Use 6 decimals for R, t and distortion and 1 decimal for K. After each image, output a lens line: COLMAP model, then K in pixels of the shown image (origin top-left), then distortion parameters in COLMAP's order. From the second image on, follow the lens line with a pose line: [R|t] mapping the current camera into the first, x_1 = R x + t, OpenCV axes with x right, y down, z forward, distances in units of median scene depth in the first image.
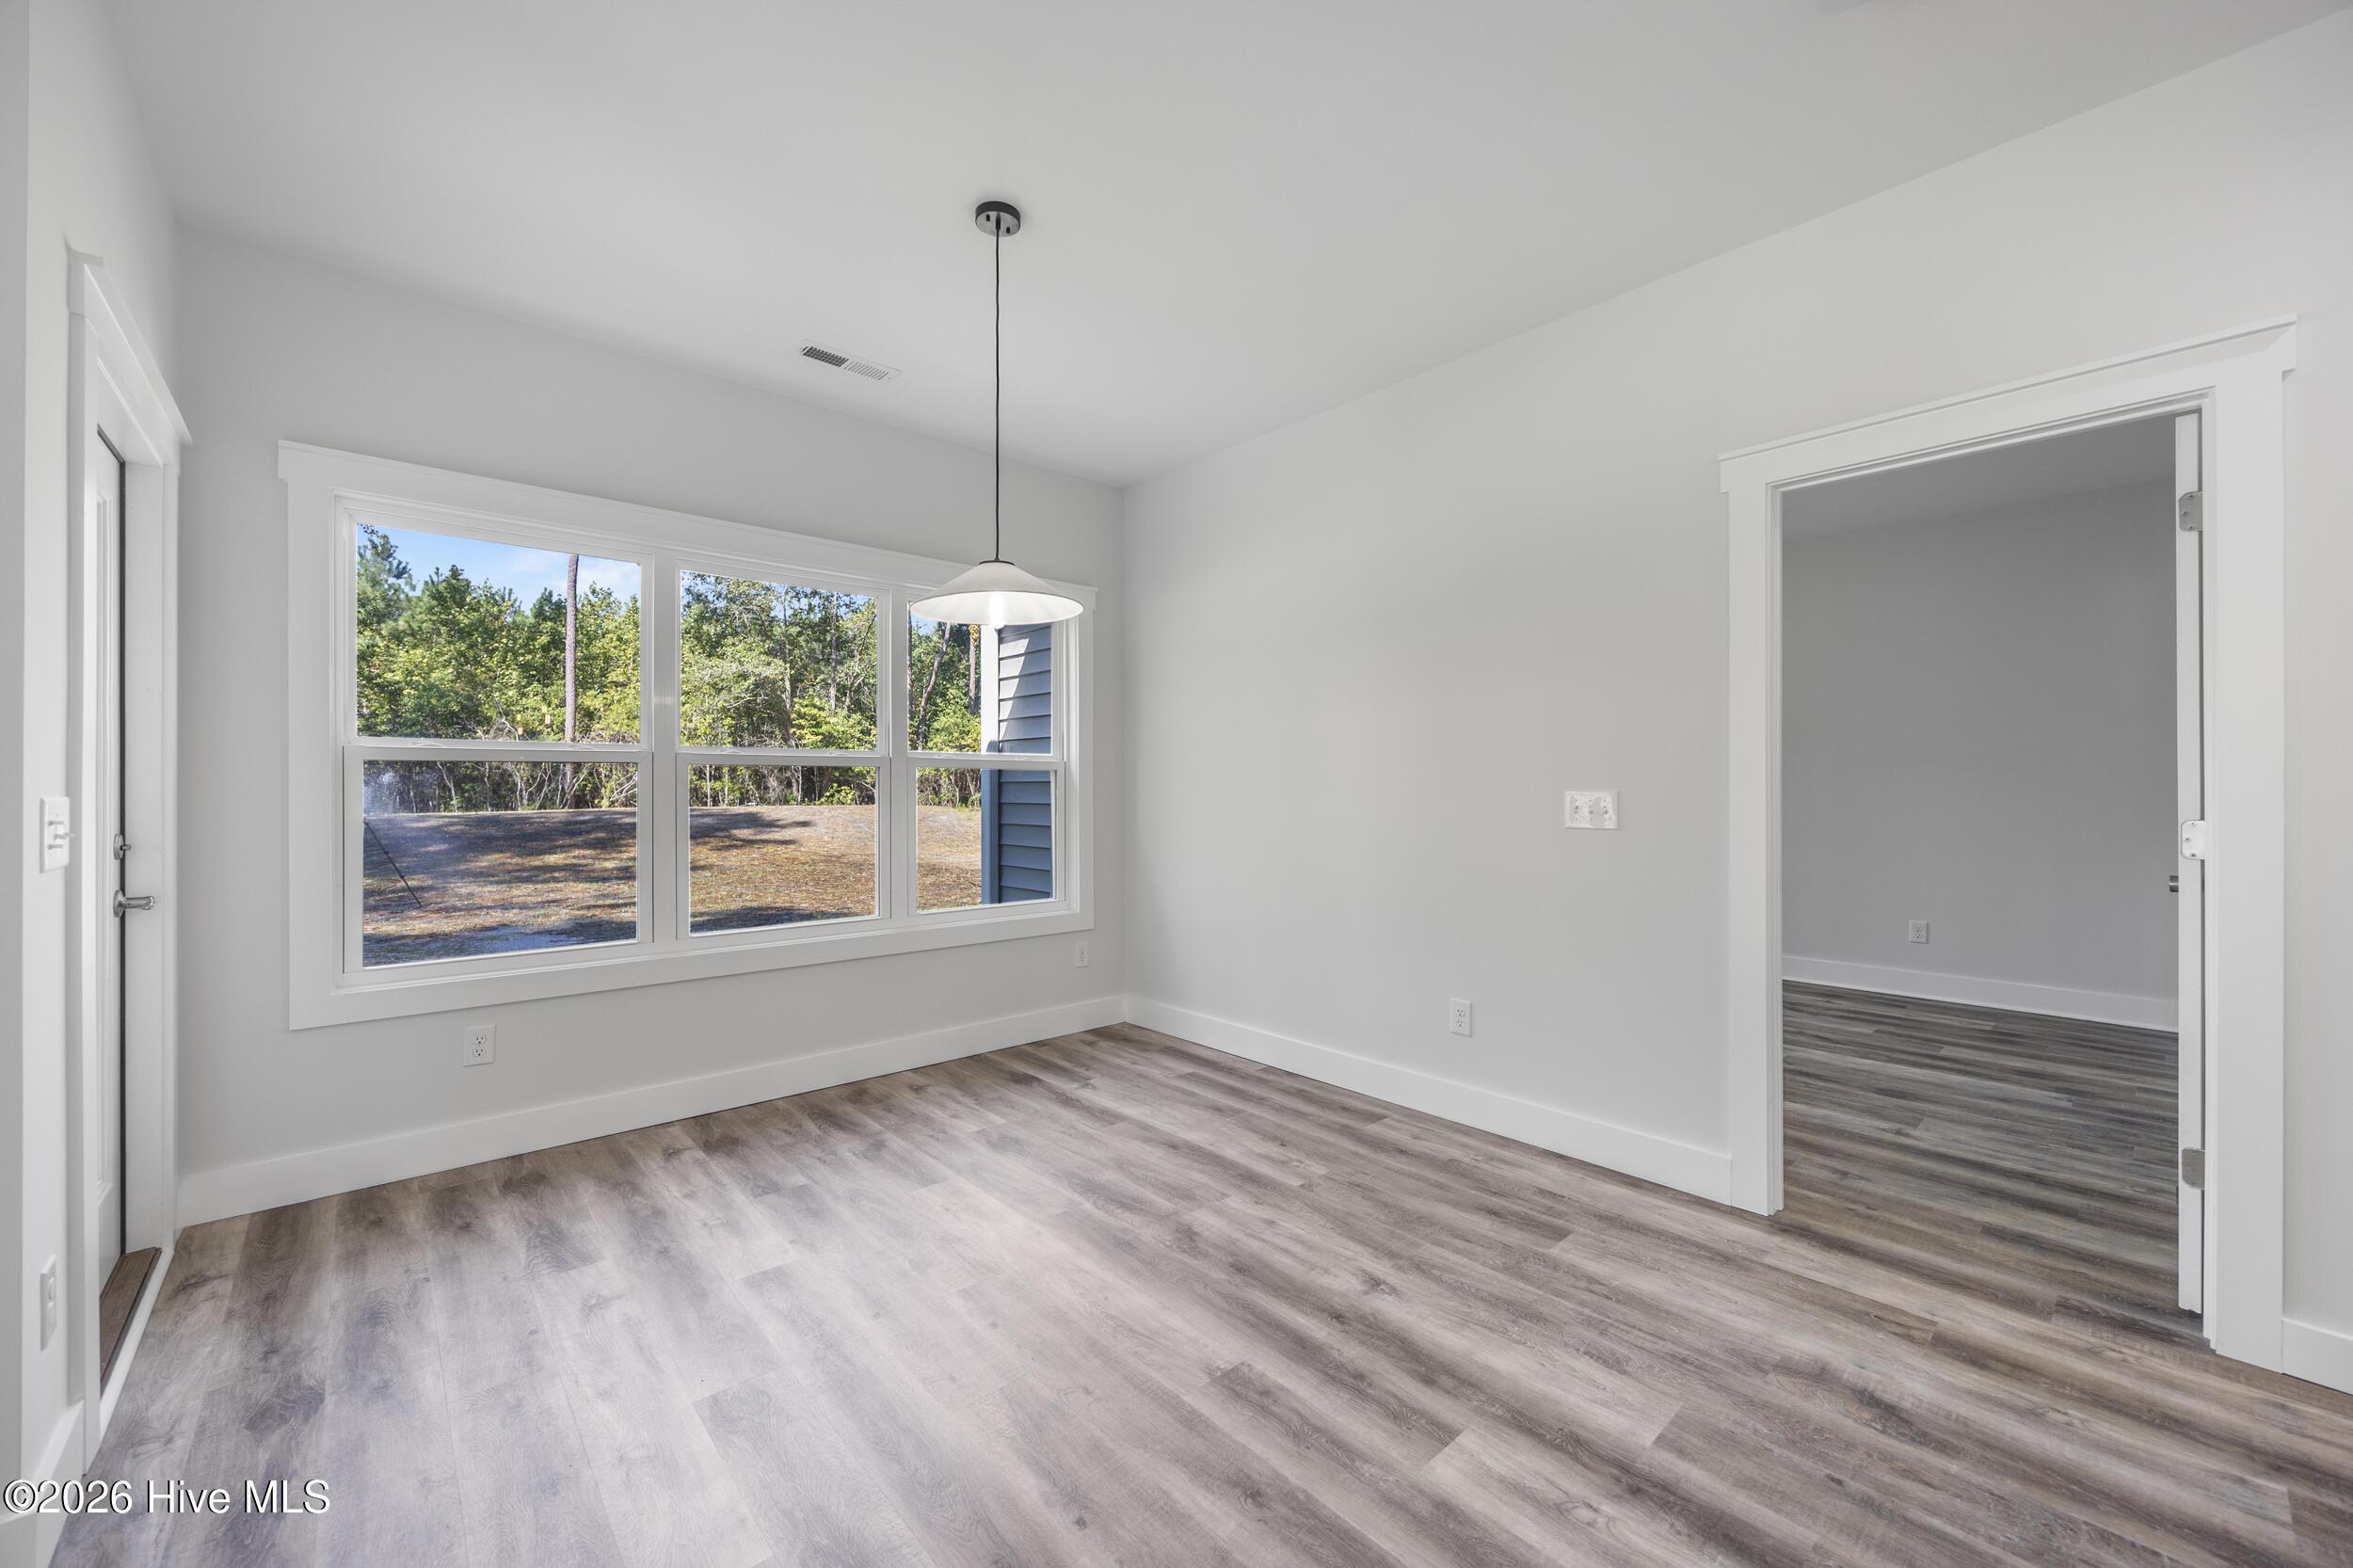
lens RADIAL K [[906.7, 0, 1176.9], [0, 906.7, 785.0], [0, 0, 1]] dist [-0.000283, -0.000395]
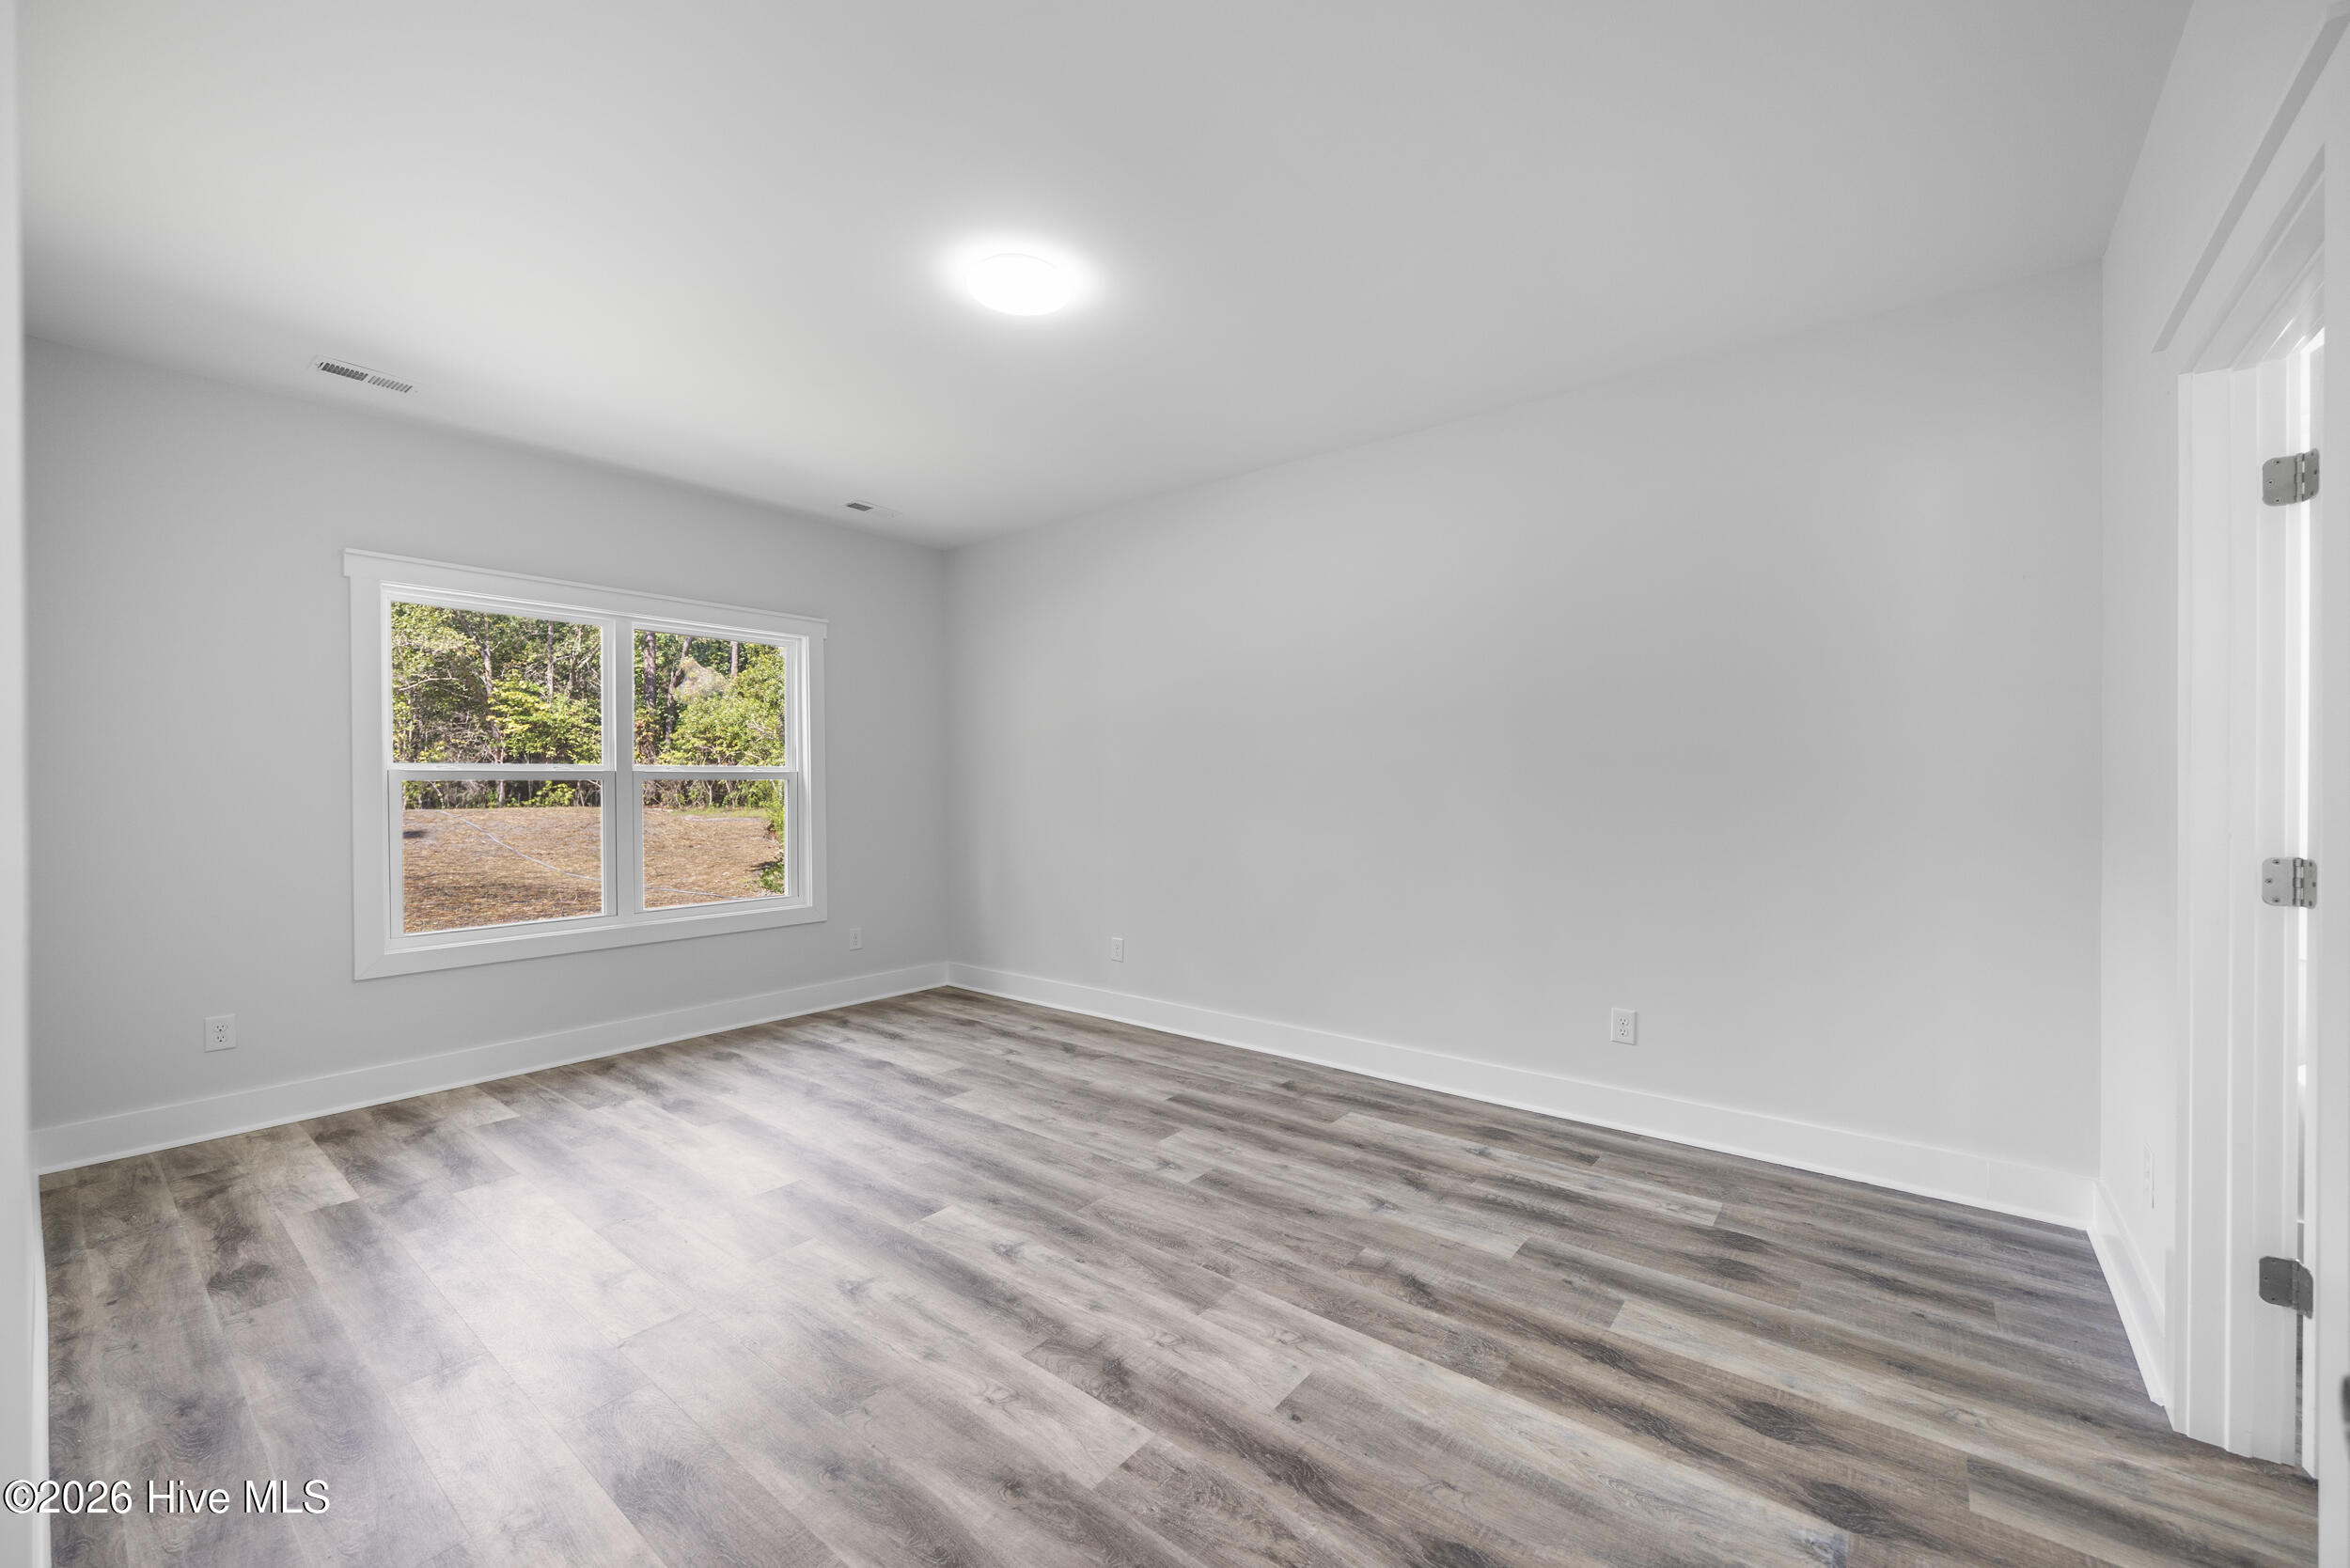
lens RADIAL K [[905.6, 0, 1167.7], [0, 905.6, 783.4], [0, 0, 1]] dist [-0.000283, -0.000395]
pose [[0.988996, -0.001631, 0.147935, 0.948209], [0.001159, 0.999994, 0.003283, -0.023123], [-0.147939, -0.003075, 0.988992, 0.972156]]
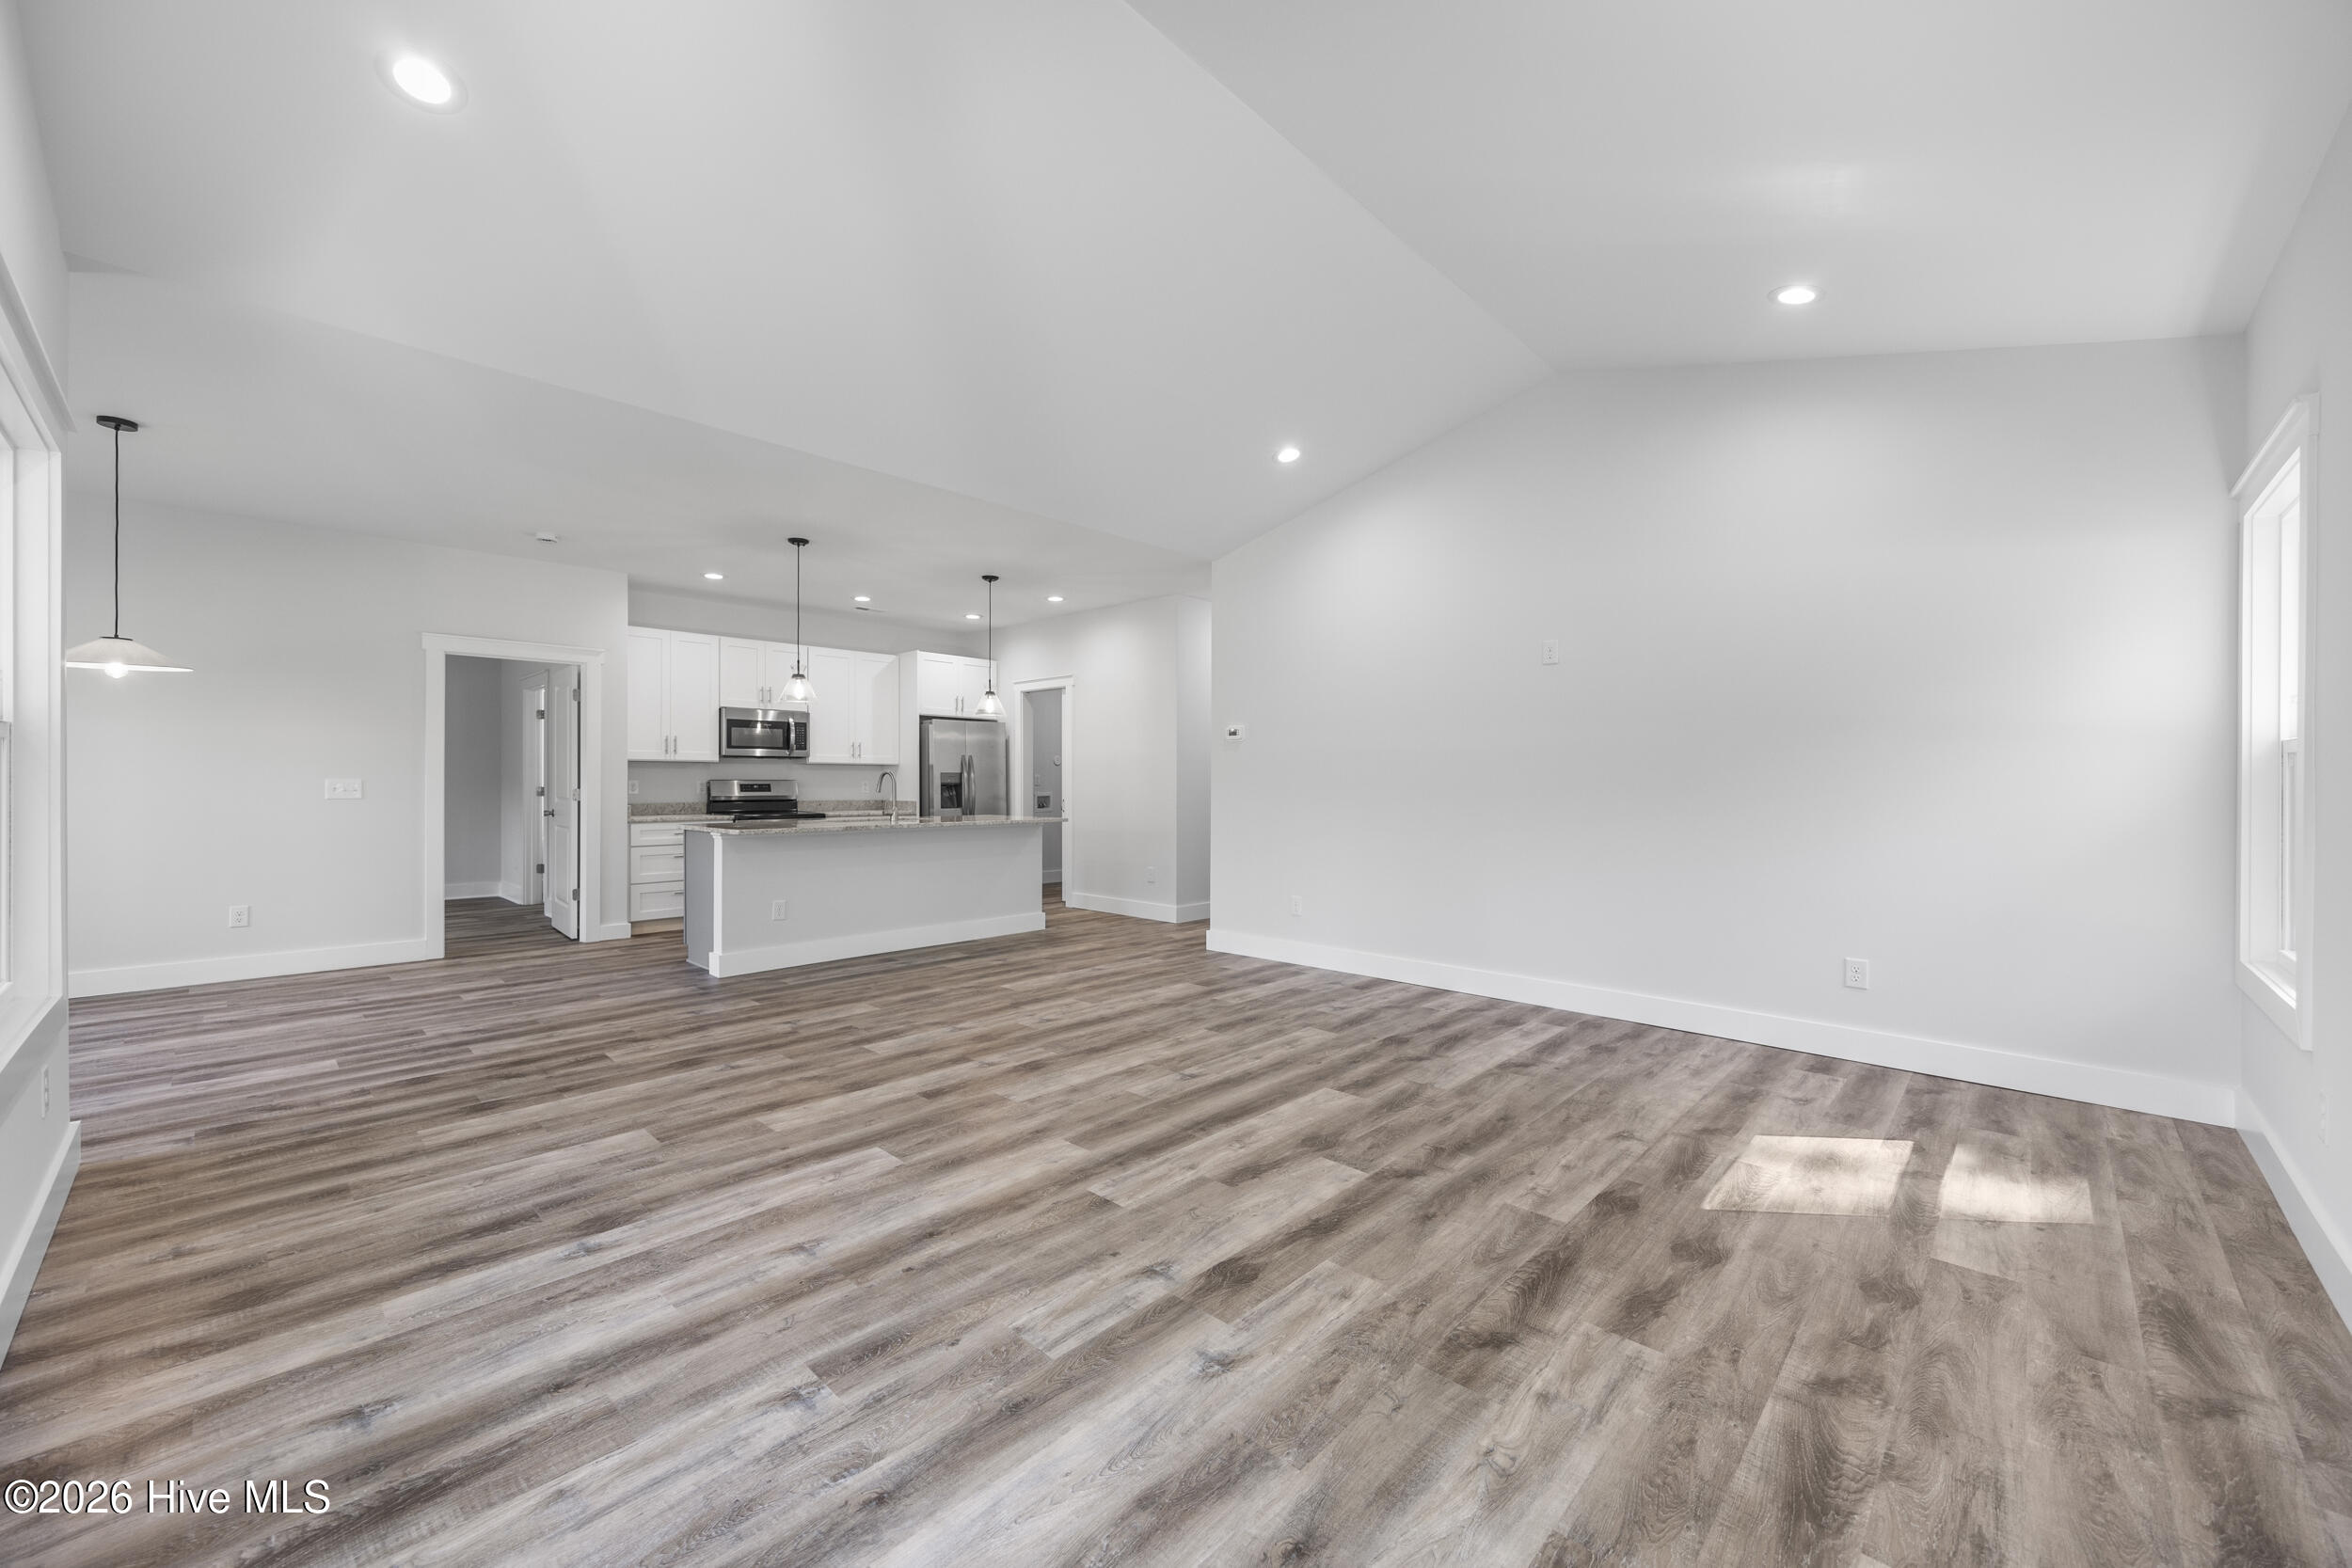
lens RADIAL K [[906.2, 0, 1165.6], [0, 906.2, 790.5], [0, 0, 1]] dist [-0.000283, -0.000395]
pose [[-0.072572, -0.009633, 0.997317, -2.069691], [-0.007147, 0.999933, 0.009138, -0.000866], [-0.997338, -0.006465, -0.072636, -0.801824]]
